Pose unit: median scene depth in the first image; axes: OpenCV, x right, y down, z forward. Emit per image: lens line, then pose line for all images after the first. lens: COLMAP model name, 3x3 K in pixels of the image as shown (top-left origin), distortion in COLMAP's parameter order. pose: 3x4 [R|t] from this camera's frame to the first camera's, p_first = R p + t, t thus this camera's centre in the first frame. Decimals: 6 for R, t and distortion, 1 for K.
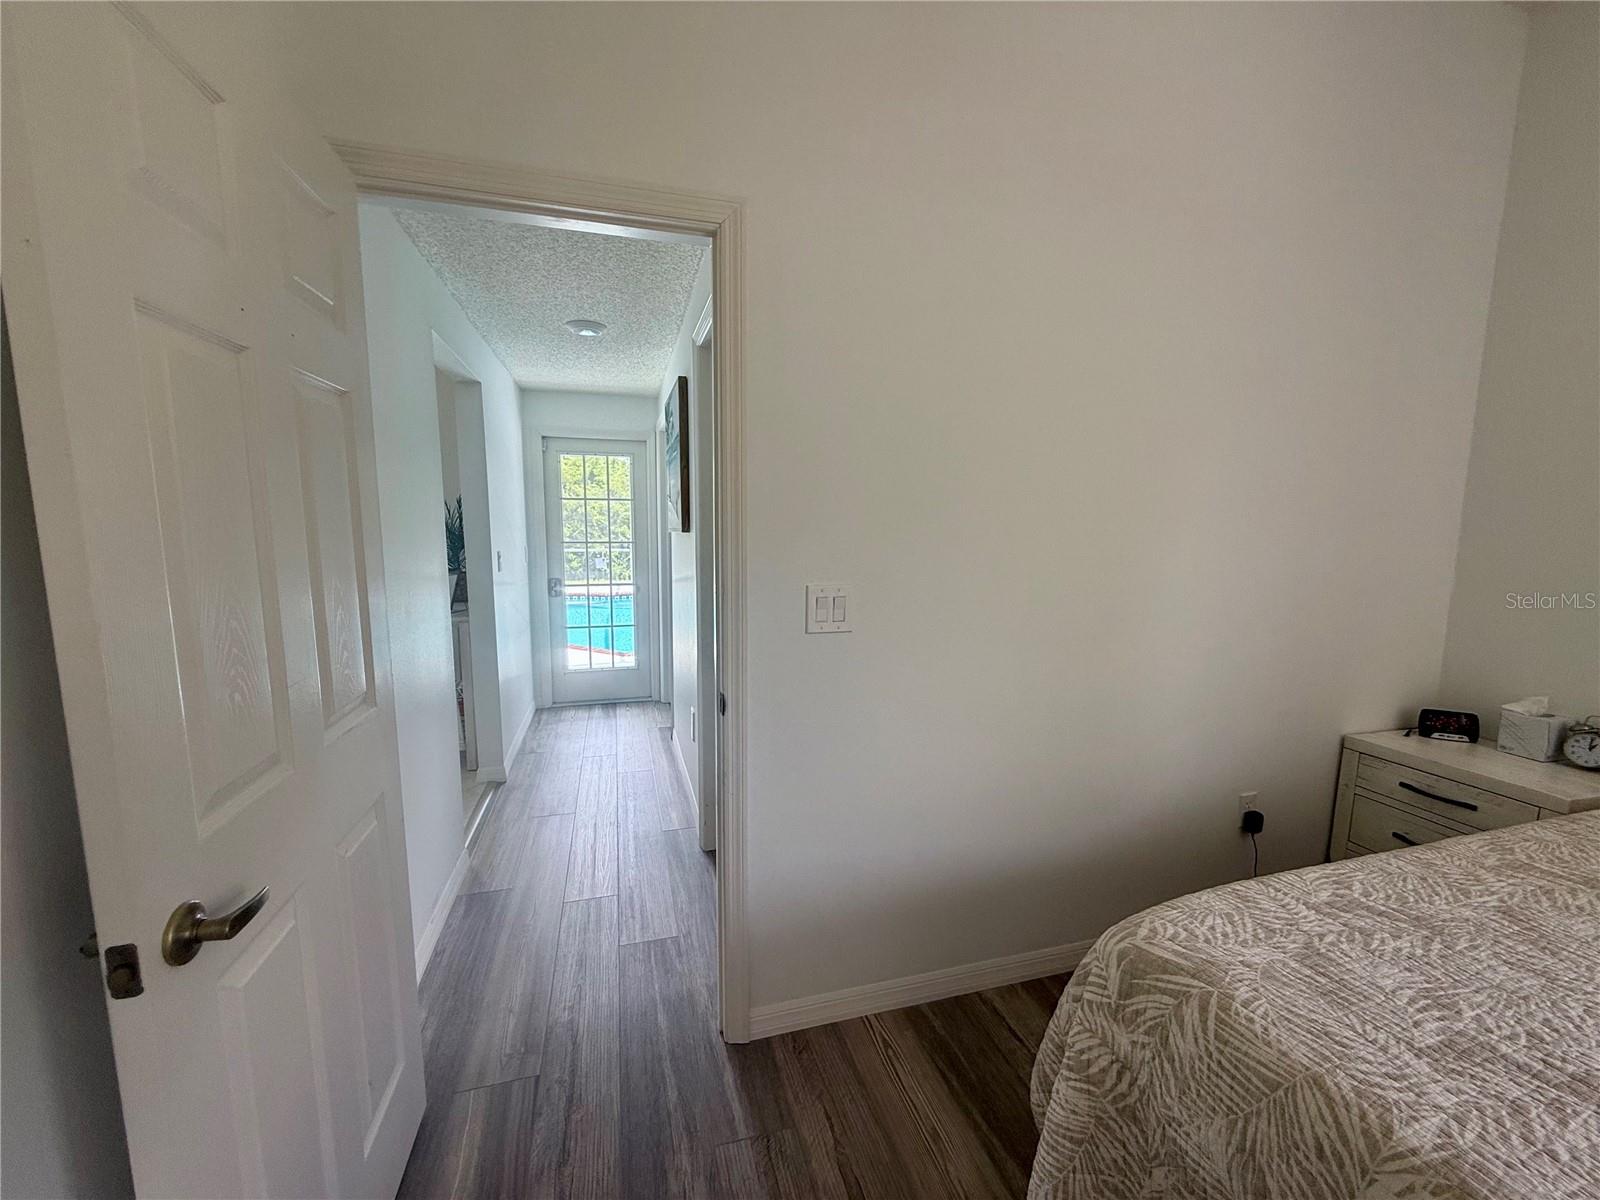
lens RADIAL K [[638.1, 0, 792.7], [0, 638.1, 604.7], [0, 0, 1]] dist [-0.000812, 0.000836]
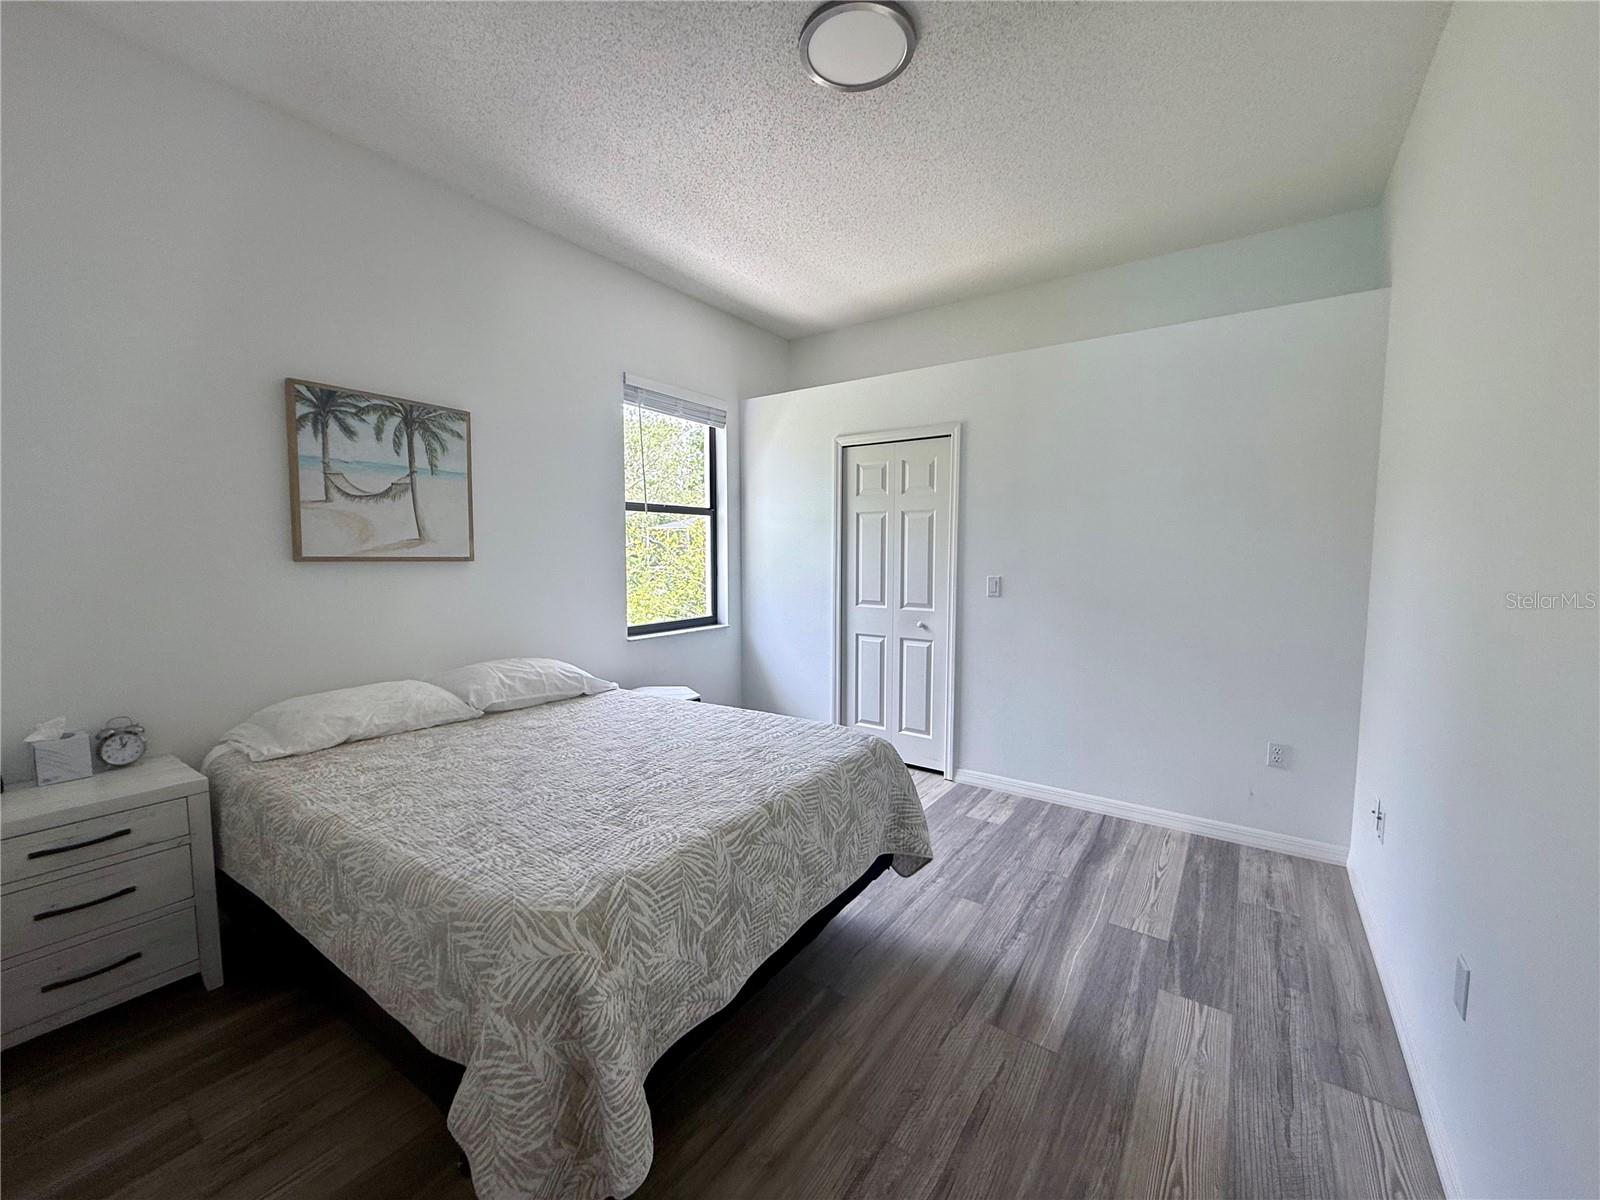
lens RADIAL K [[638.1, 0, 793.3], [0, 638.1, 600.6], [0, 0, 1]] dist [-0.000812, 0.000836]
pose [[-0.629005, -0.069314, 0.774305, -0.289187], [0.094588, 0.981794, 0.164726, -0.088027], [-0.771626, 0.176853, -0.610997, 0.685052]]
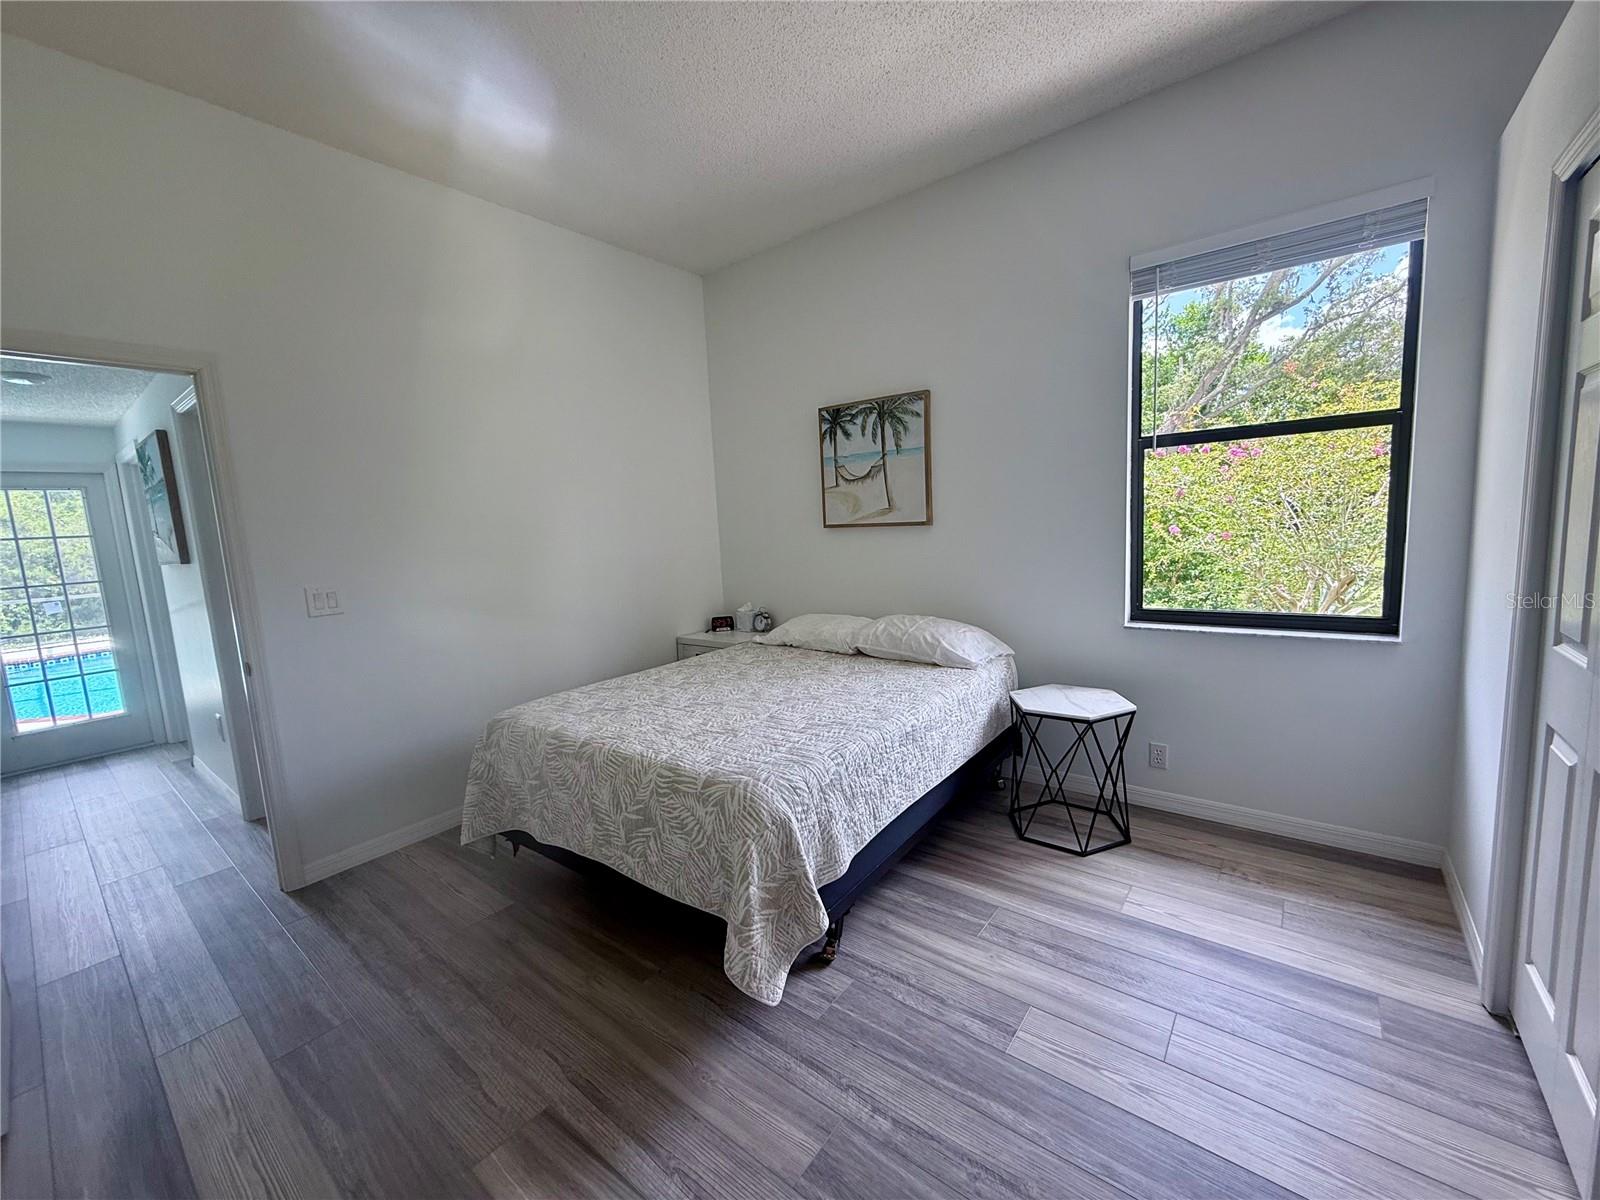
lens RADIAL K [[638.1, 0, 795.6], [0, 638.1, 601.4], [0, 0, 1]] dist [-0.000812, 0.000836]
pose [[0.809016, -0.125697, 0.574190, 0.076365], [0.134284, 0.990557, 0.027642, 0.101209], [-0.572243, 0.054741, 0.818255, -0.822521]]
